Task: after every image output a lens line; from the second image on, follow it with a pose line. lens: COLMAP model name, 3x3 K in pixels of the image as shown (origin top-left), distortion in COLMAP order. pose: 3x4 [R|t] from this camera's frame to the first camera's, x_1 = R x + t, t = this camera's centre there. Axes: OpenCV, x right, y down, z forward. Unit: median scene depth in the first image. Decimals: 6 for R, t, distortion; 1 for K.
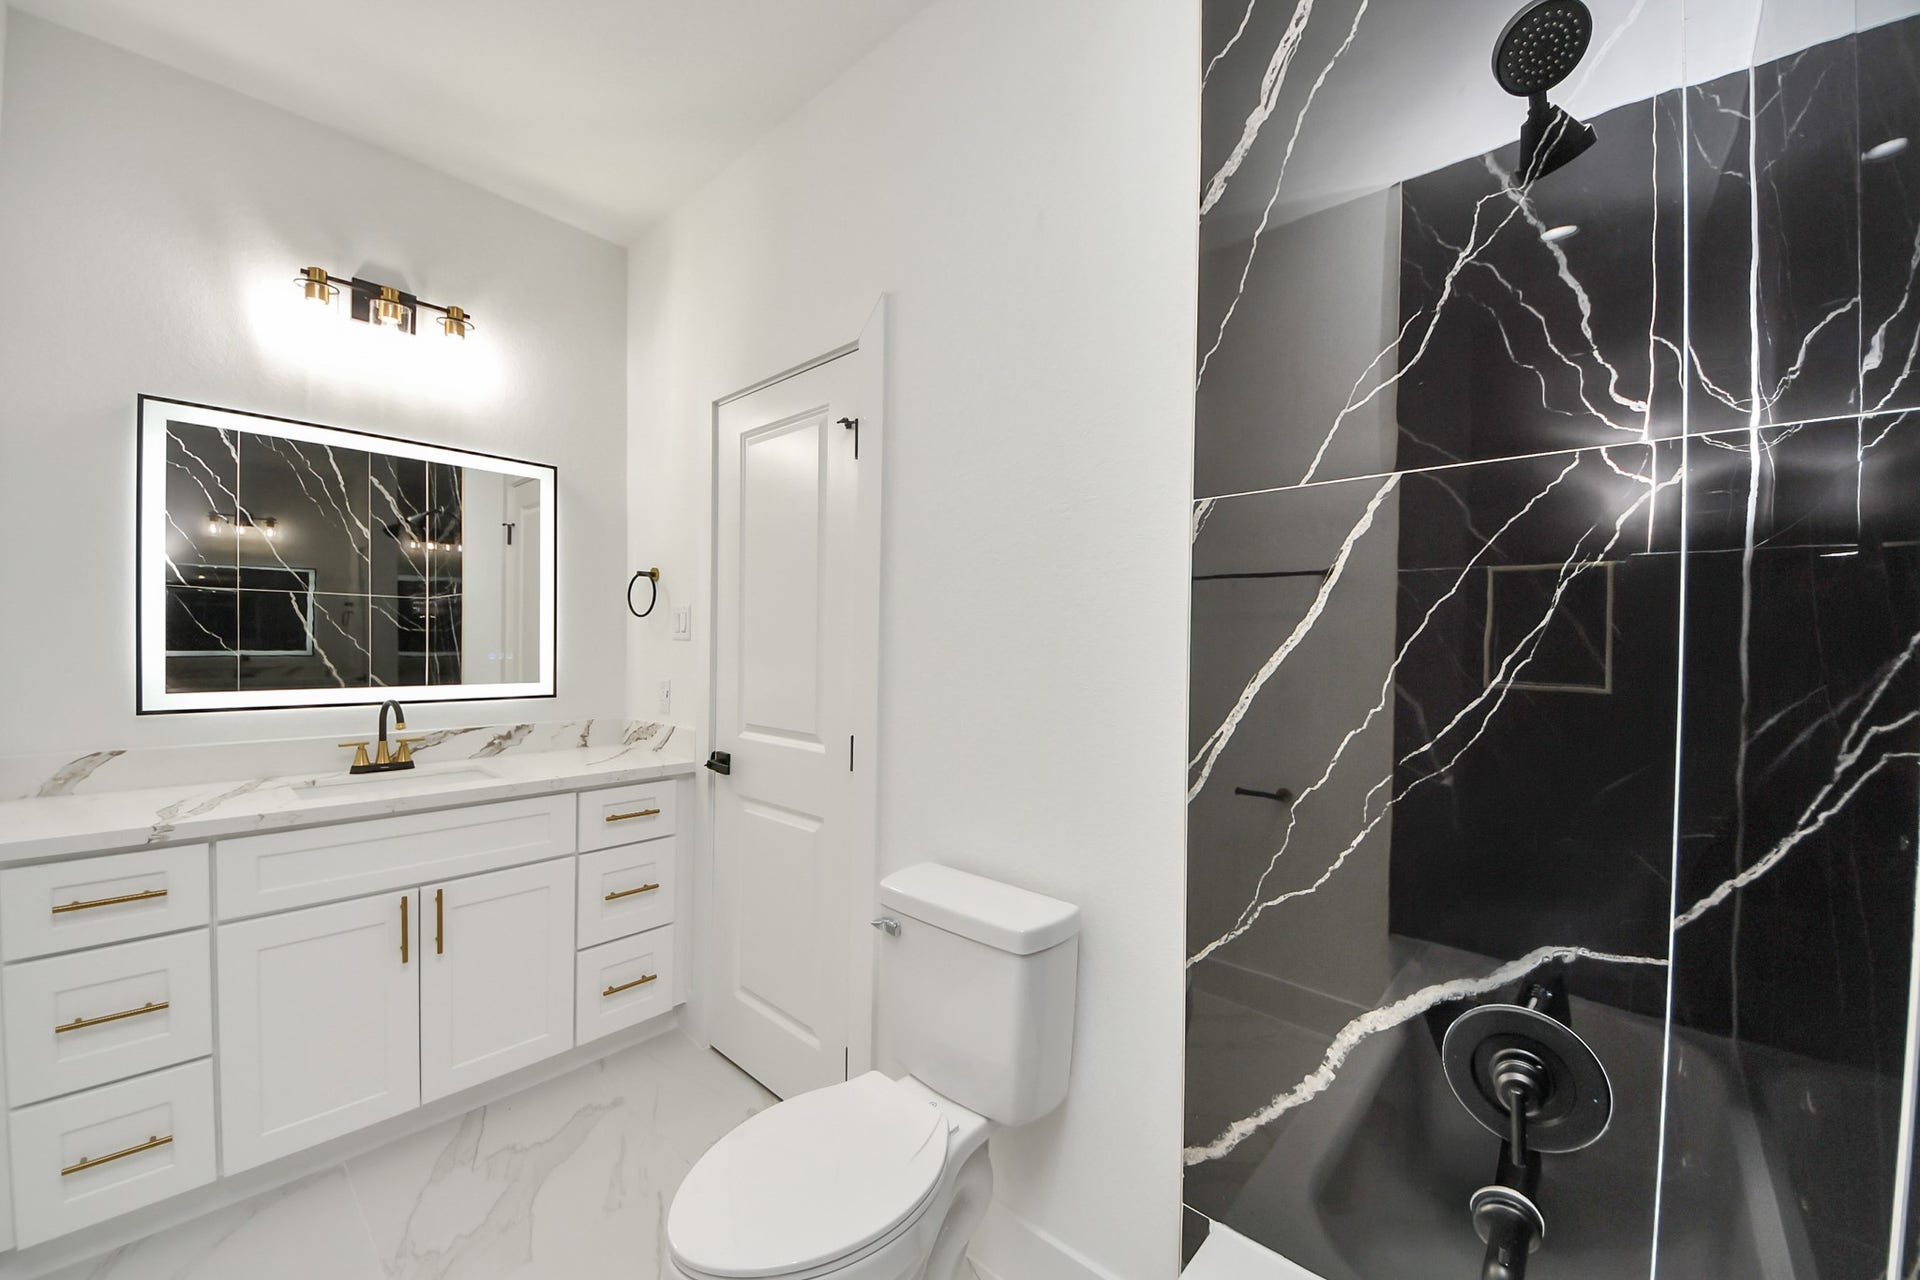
lens RADIAL K [[723.6, 0, 960.0], [0, 723.6, 640.0], [0, 0, 1]] dist [-0.000029, -0.000035]
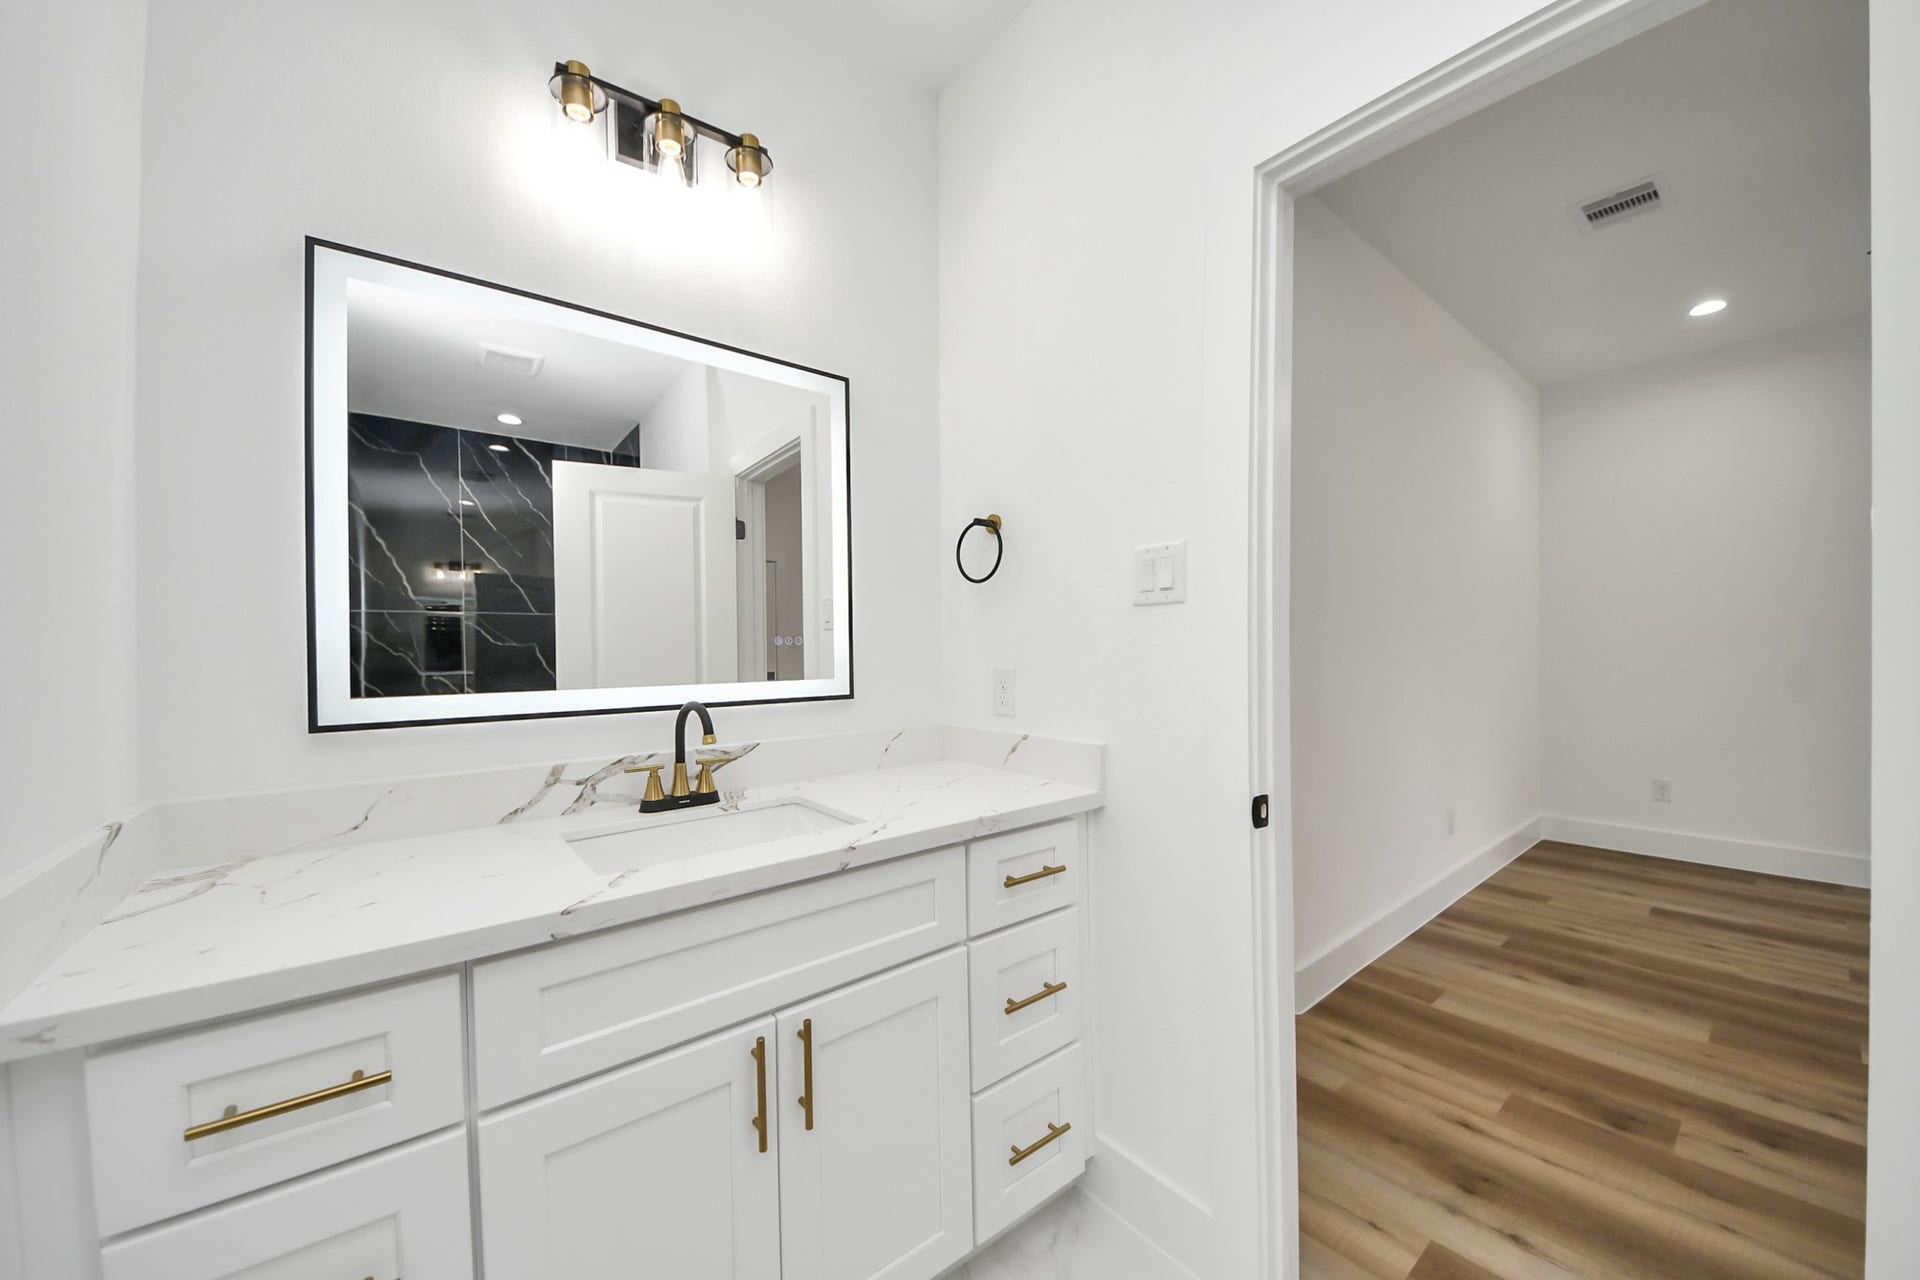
lens RADIAL K [[678.8, 0, 969.8], [0, 678.8, 644.1], [0, 0, 1]] dist [0.007857, -0.000021]
pose [[0.987606, -0.031237, -0.153811, -0.430885], [0.030678, 0.999511, -0.006007, 0.040653], [0.153924, 0.001214, 0.988082, 0.413823]]
